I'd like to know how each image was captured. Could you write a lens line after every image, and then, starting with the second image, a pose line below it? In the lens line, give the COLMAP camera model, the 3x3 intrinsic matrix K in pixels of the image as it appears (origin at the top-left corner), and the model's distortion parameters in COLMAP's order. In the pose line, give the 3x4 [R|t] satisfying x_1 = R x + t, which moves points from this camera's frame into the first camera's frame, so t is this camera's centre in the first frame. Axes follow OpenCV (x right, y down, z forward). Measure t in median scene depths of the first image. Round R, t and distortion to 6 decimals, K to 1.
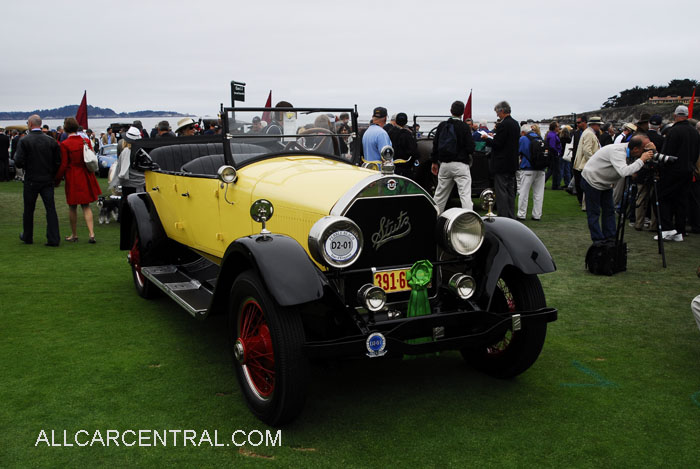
lens RADIAL K [[754.8, 0, 350.1], [0, 754.8, 234.2], [0, 0, 1]] dist [-0.105669, 0.000000]
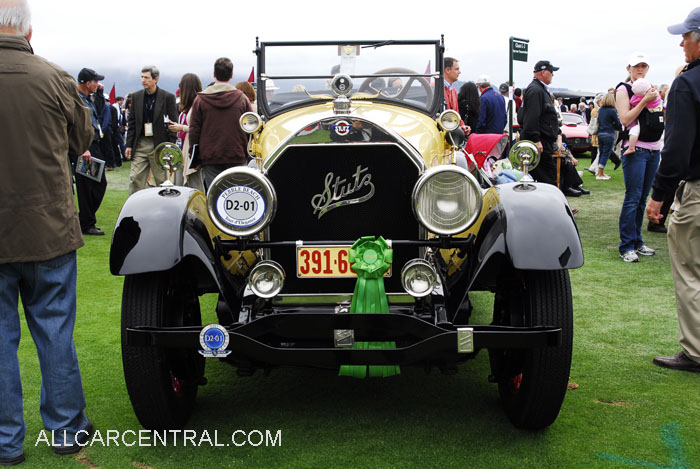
lens RADIAL K [[843.8, 0, 350.9], [0, 843.8, 234.9], [0, 0, 1]] dist [-0.013686, 0.000000]
pose [[0.880210, 0.063060, -0.470376, 0.444086], [-0.060160, 0.997963, 0.021213, 0.018127], [0.470755, 0.009626, 0.882211, 0.298396]]
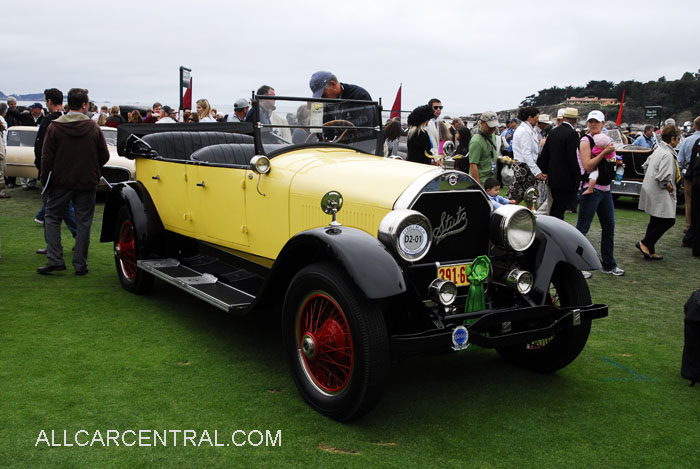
lens RADIAL K [[790.3, 0, 353.5], [0, 790.3, 231.0], [0, 0, 1]] dist [-0.075423, 0.000000]
pose [[0.991456, 0.017957, 0.129203, -0.210105], [-0.017792, 0.999839, -0.002430, 0.007198], [-0.129226, 0.000111, 0.991615, -0.024923]]
